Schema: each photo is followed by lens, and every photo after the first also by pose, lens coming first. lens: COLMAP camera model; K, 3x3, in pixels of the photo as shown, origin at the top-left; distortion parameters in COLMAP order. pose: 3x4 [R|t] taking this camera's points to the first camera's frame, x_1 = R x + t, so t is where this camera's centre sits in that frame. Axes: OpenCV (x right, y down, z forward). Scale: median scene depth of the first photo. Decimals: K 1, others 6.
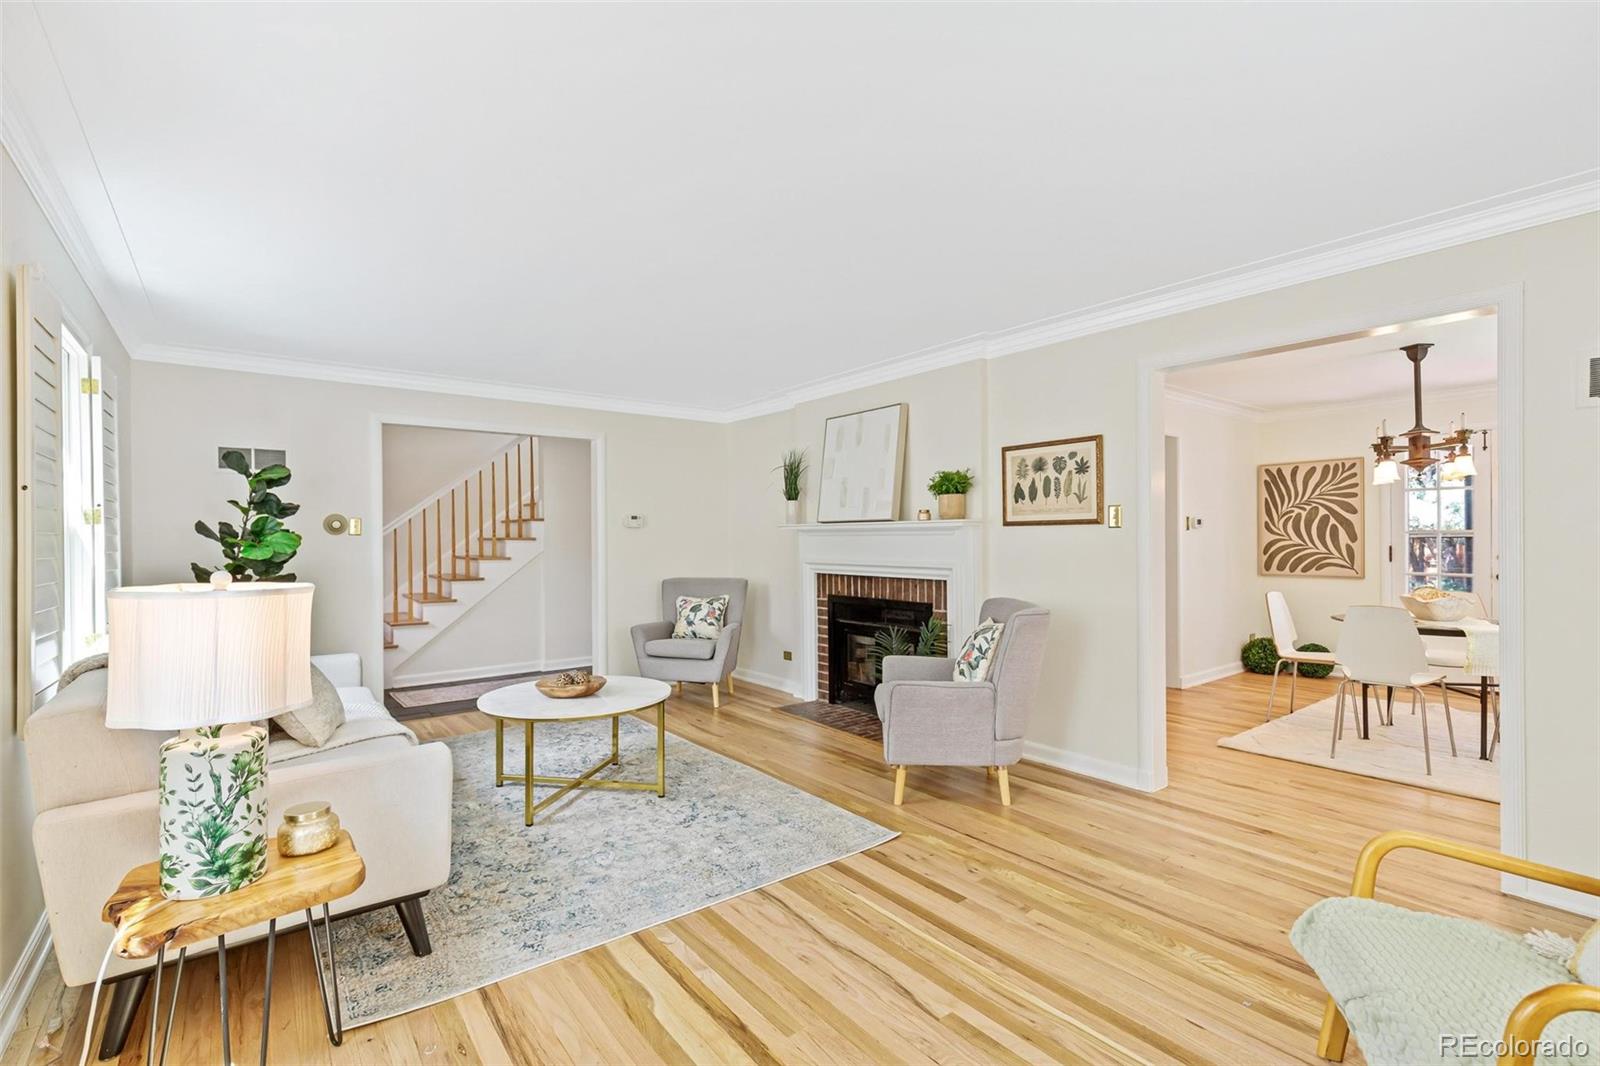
lens RADIAL K [[726.1, 0, 797.8], [0, 726.1, 543.8], [0, 0, 1]] dist [0.004858, -0.000120]
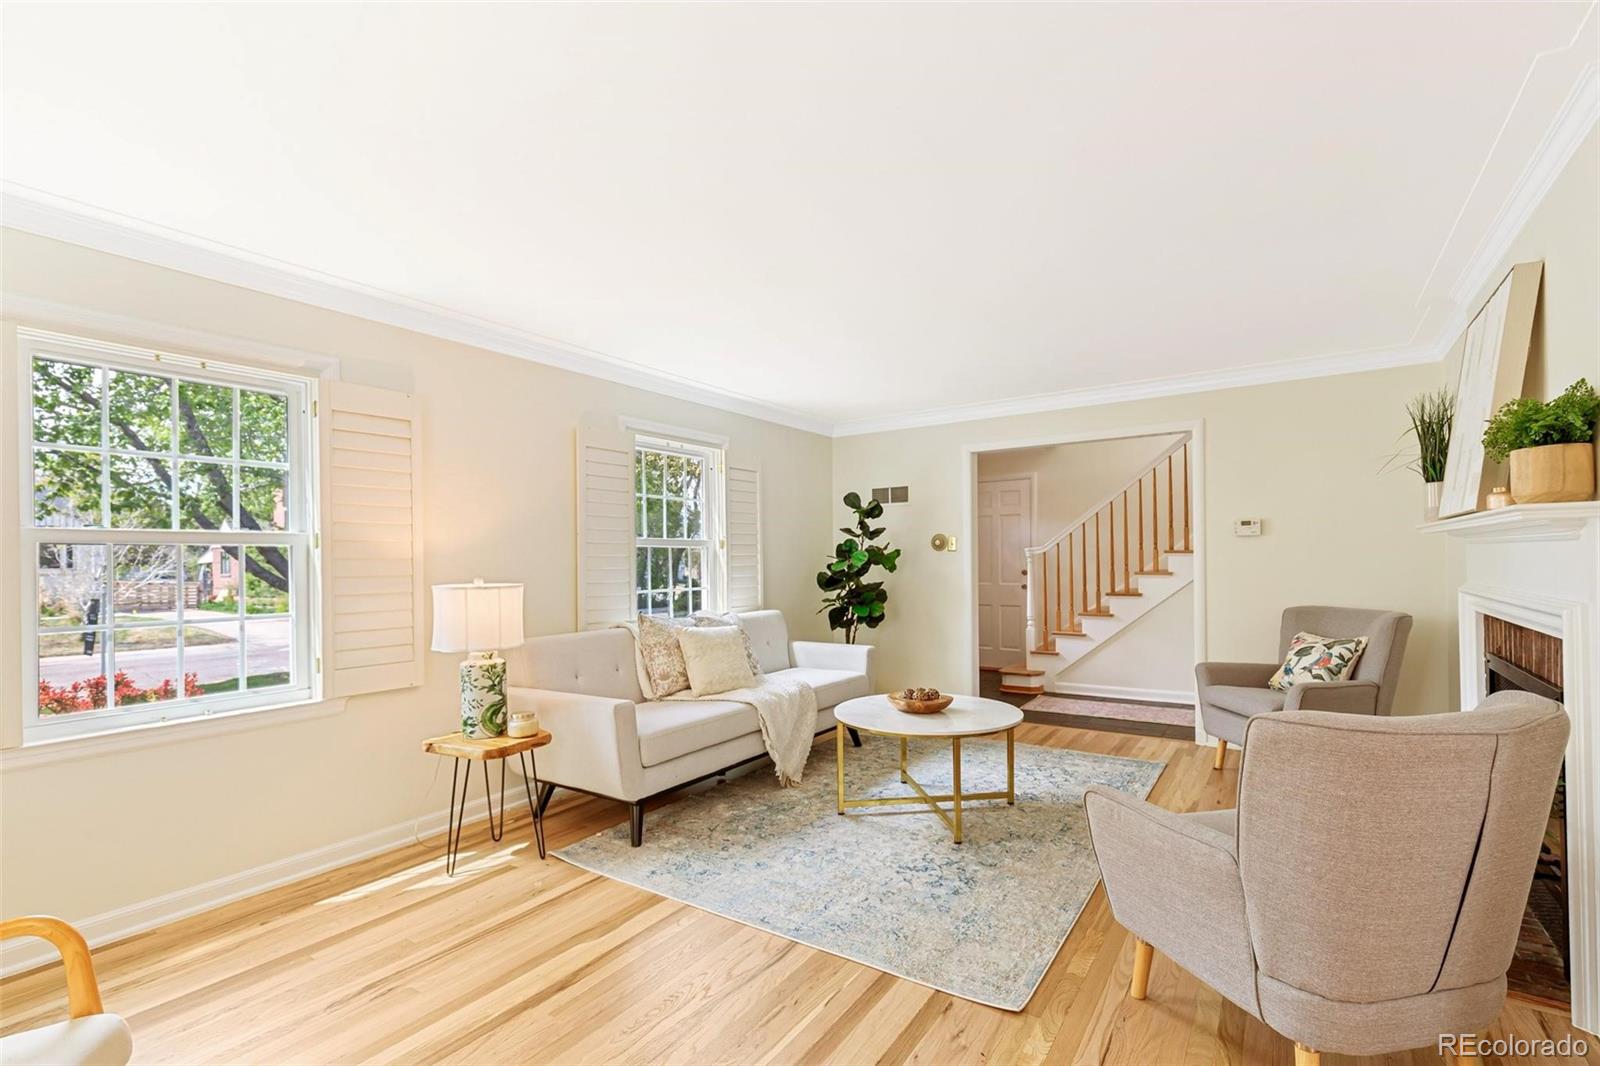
lens RADIAL K [[737.2, 0, 803.6], [0, 737.2, 555.8], [0, 0, 1]] dist [0.002727, 0.000017]
pose [[0.319804, -0.002424, -0.947481, 0.509300], [0.004373, 0.999990, -0.001082, -0.004358], [0.947474, -0.003797, 0.319811, 0.442125]]
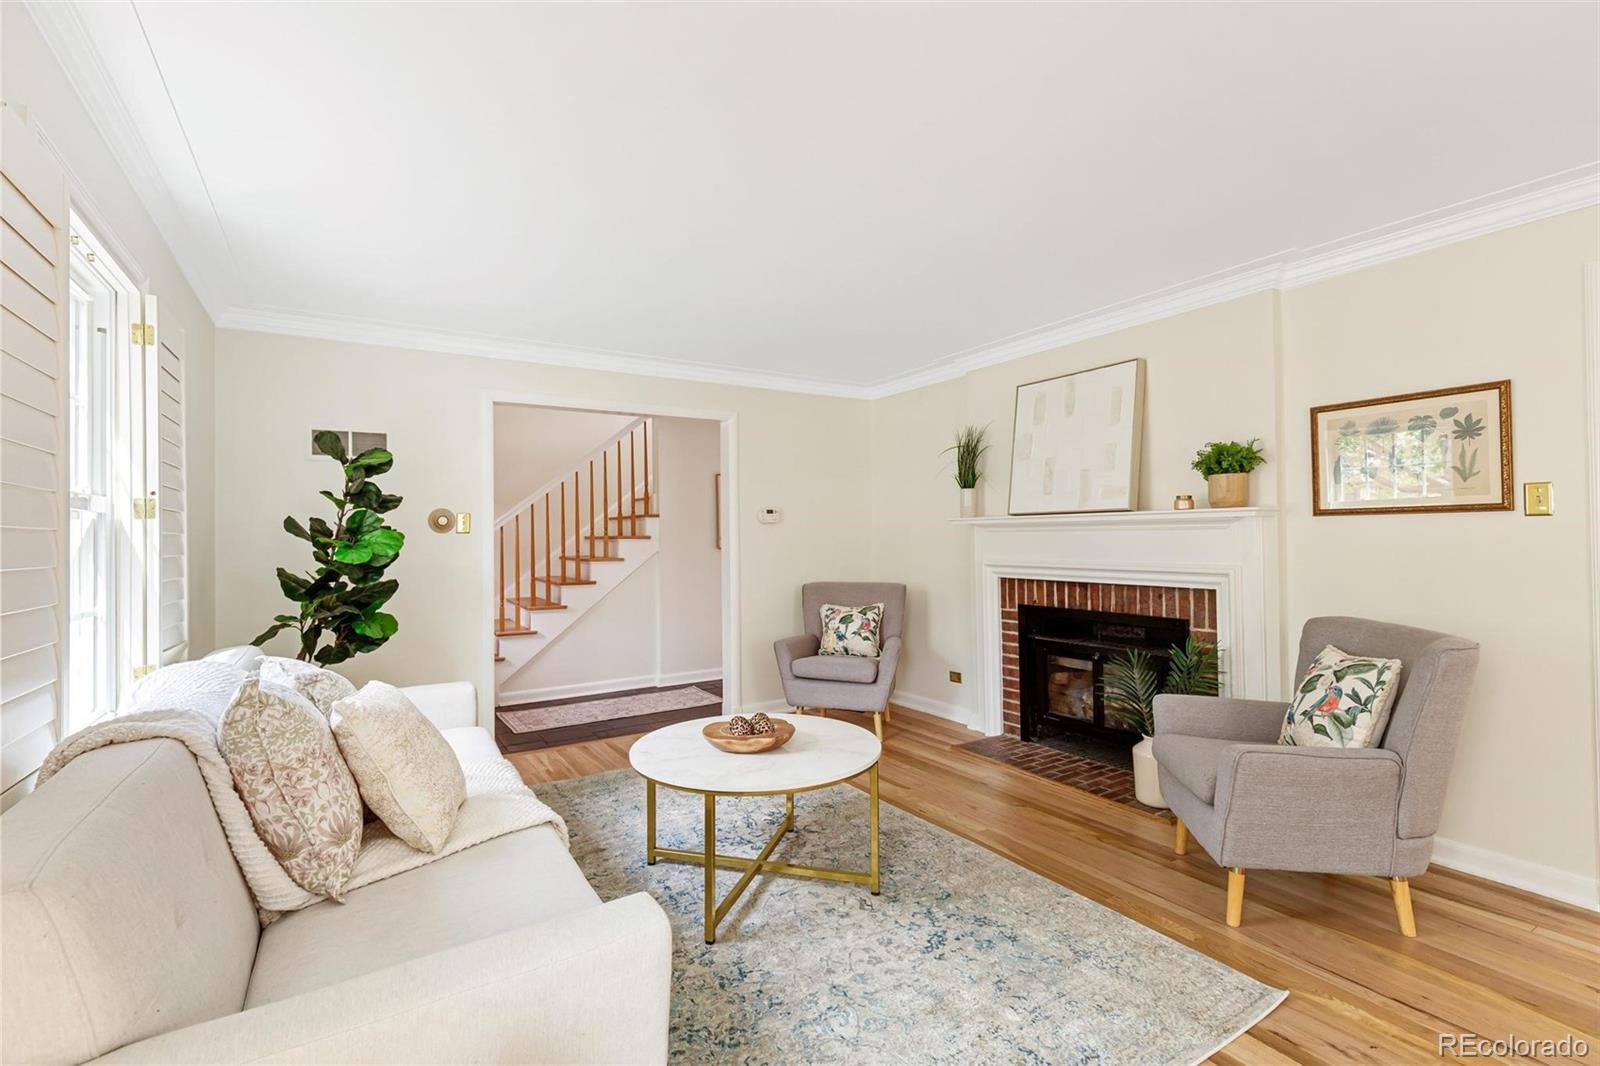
lens RADIAL K [[717.3, 0, 792.6], [0, 717.3, 533.3], [0, 0, 1]] dist [0.004892, 0.000126]
pose [[0.995271, -0.005013, -0.097007, -0.165741], [0.003796, 0.999912, -0.012719, 0.000155], [0.097062, 0.012291, 0.995202, 0.232987]]
